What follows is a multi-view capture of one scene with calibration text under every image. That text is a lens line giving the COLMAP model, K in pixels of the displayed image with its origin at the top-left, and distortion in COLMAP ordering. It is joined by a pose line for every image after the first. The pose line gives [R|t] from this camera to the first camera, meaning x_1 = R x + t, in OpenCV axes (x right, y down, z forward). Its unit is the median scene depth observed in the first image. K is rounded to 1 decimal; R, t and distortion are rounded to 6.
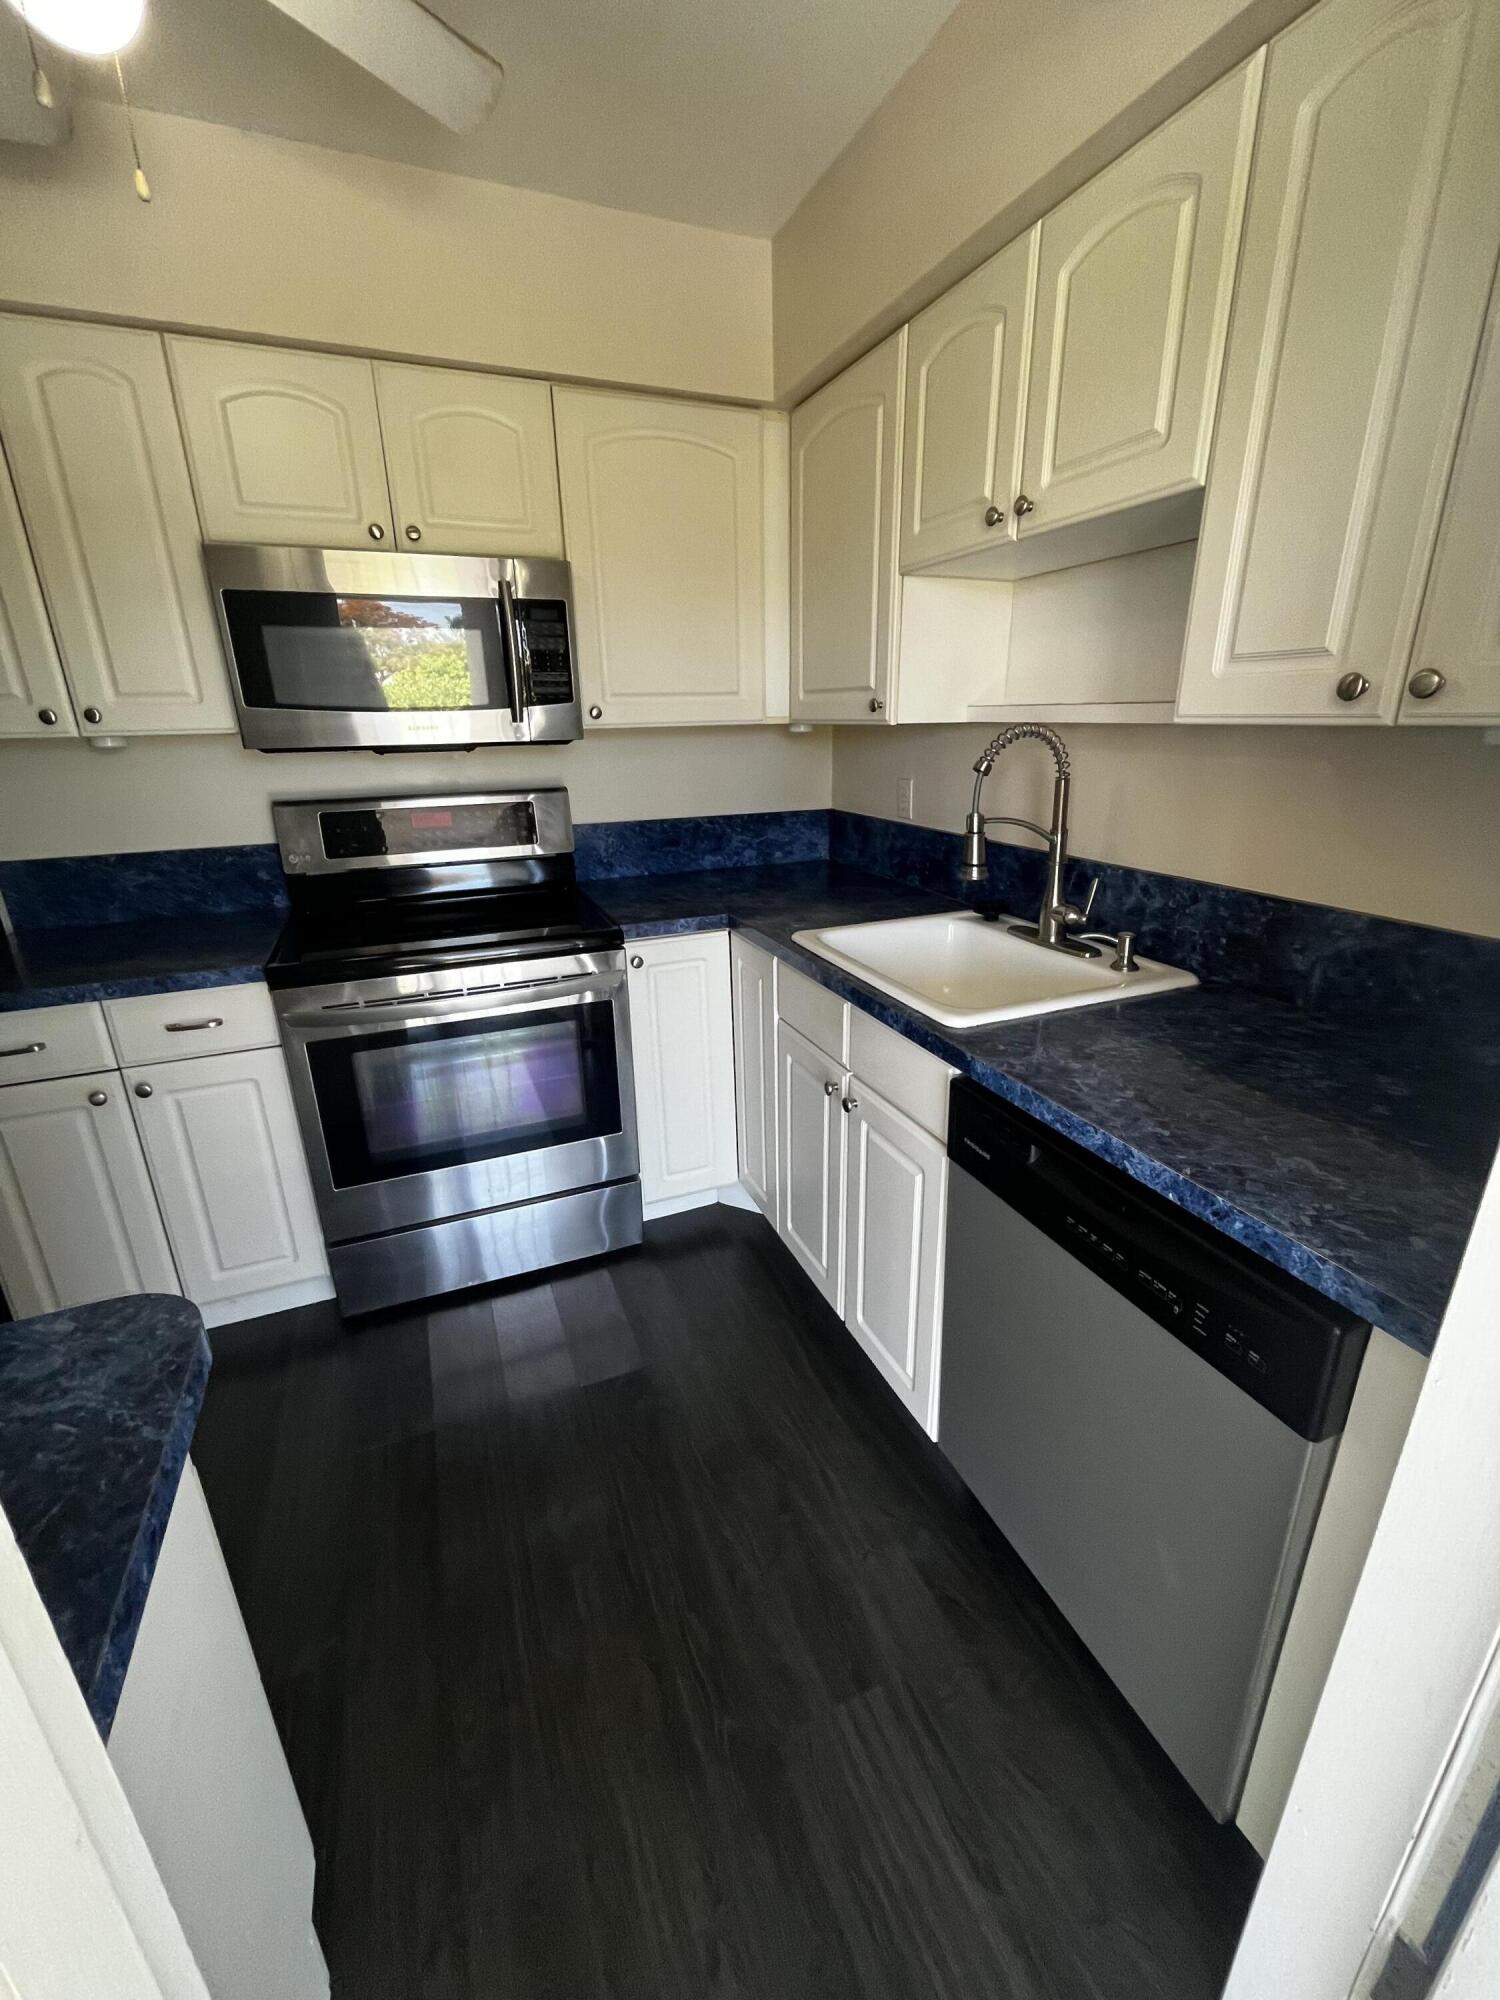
lens RADIAL K [[813.8, 0, 761.1], [0, 813.8, 992.9], [0, 0, 1]] dist [-0.004720, 0.000016]
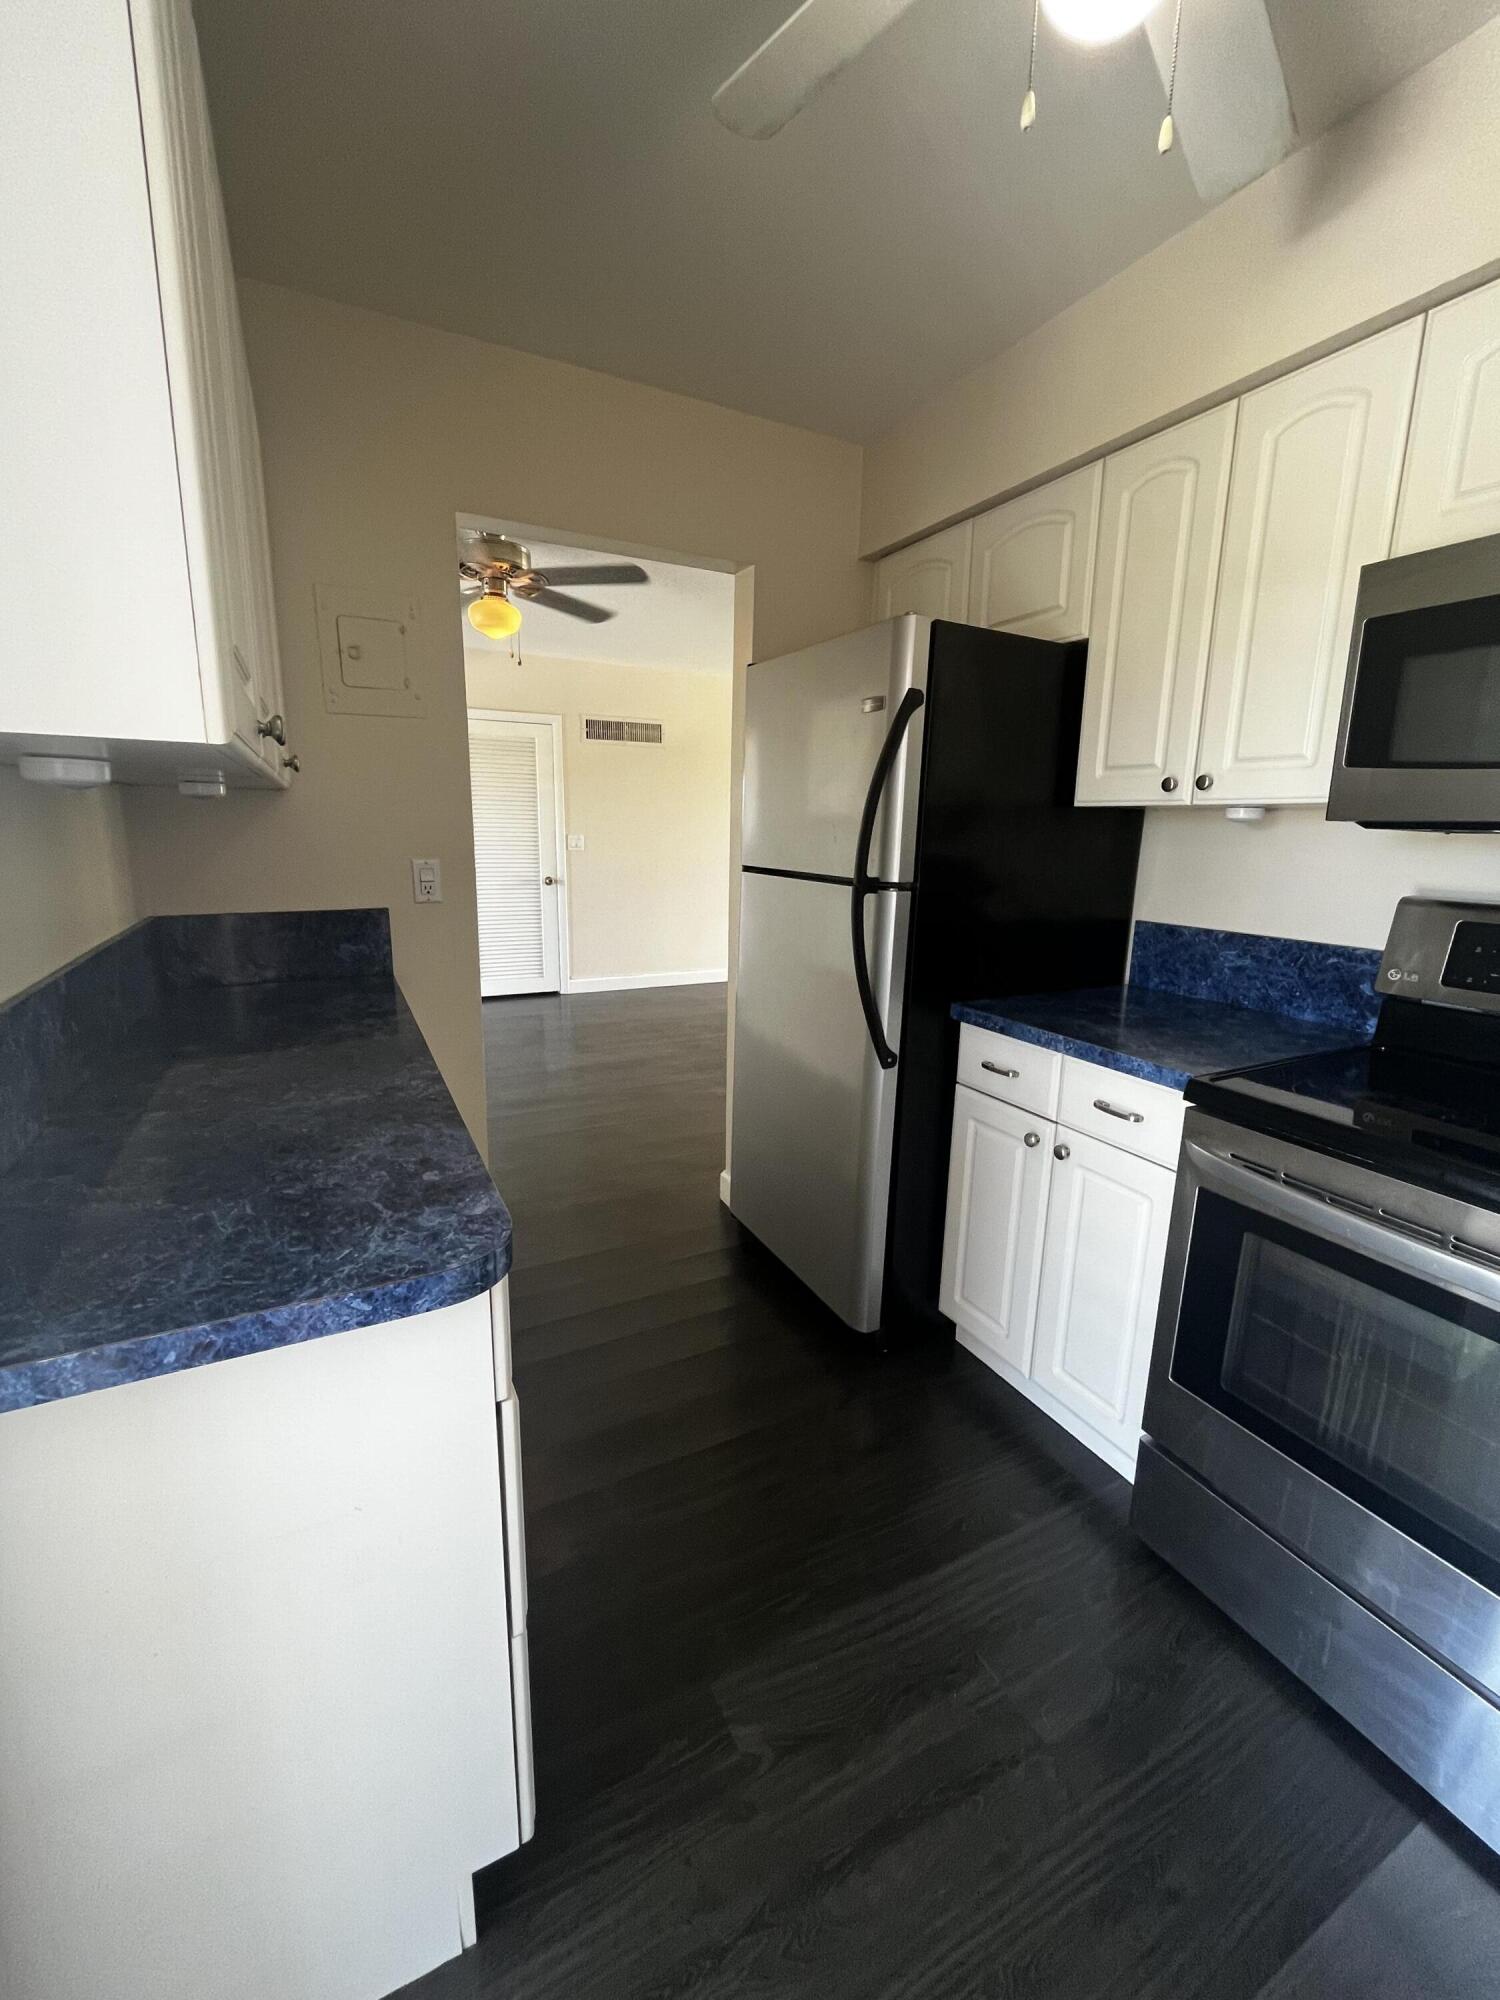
lens RADIAL K [[813.8, 0, 736.8], [0, 813.8, 983.8], [0, 0, 1]] dist [-0.004720, 0.000016]
pose [[0.063067, 0.209119, -0.975854, 0.115908], [-0.339607, 0.923945, 0.176047, -0.098183], [0.938451, 0.320304, 0.129288, 0.408029]]
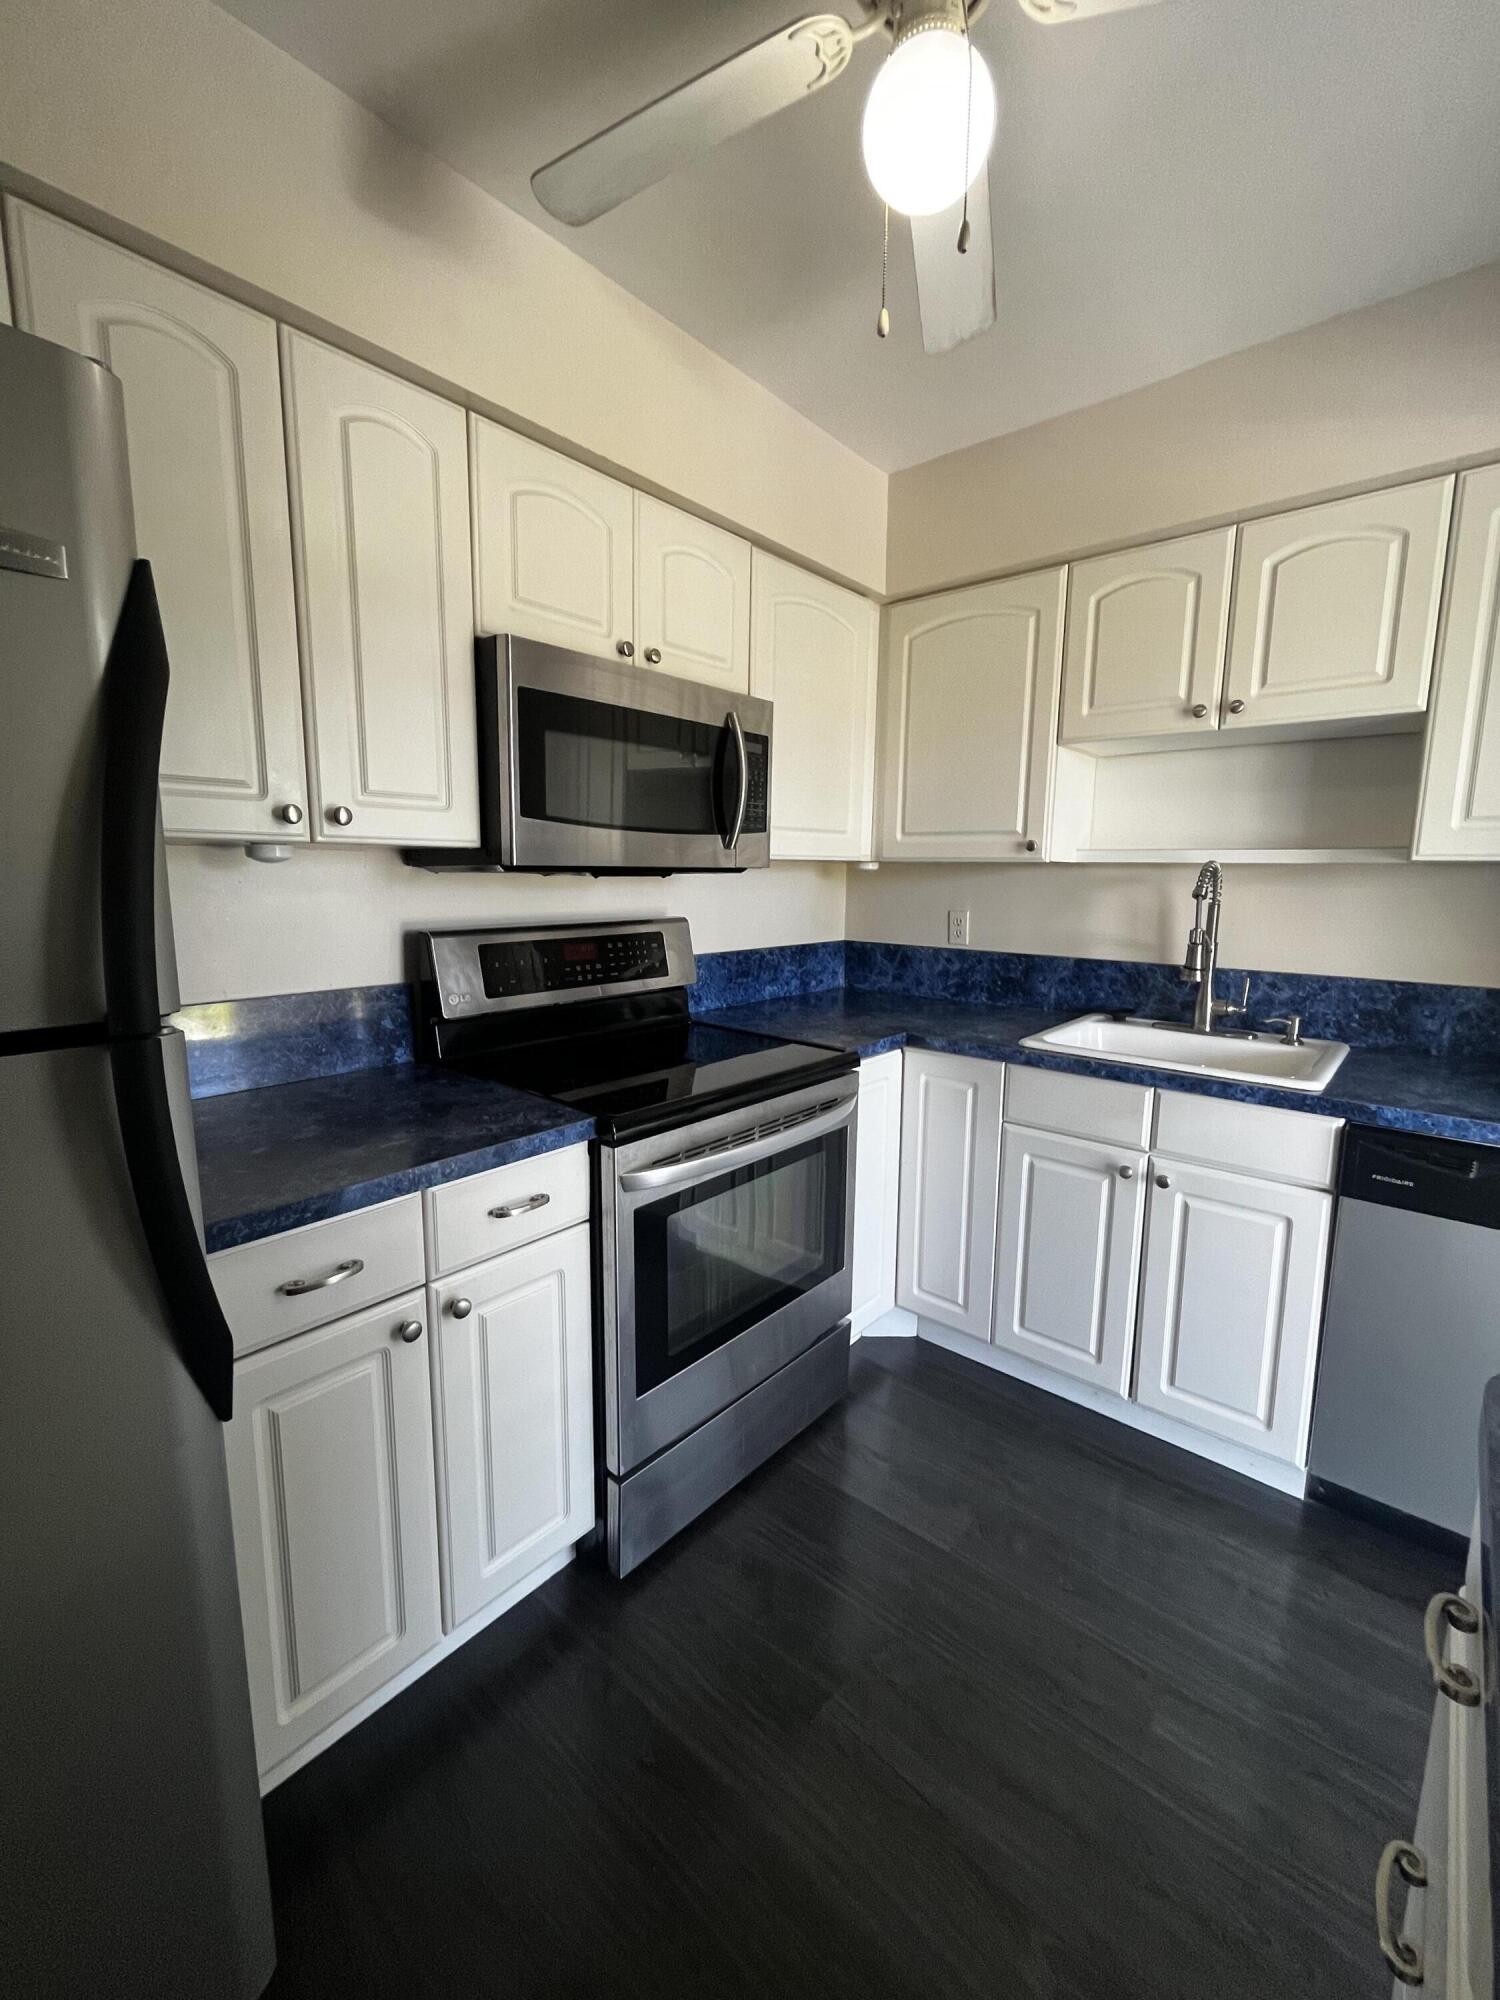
lens RADIAL K [[813.8, 0, 749.9], [0, 813.8, 992.7], [0, 0, 1]] dist [-0.004720, 0.000016]
pose [[0.896794, -0.040901, 0.440554, -0.769153], [0.119855, 0.980946, -0.152906, -0.013121], [-0.425906, 0.189928, 0.884608, 0.173508]]
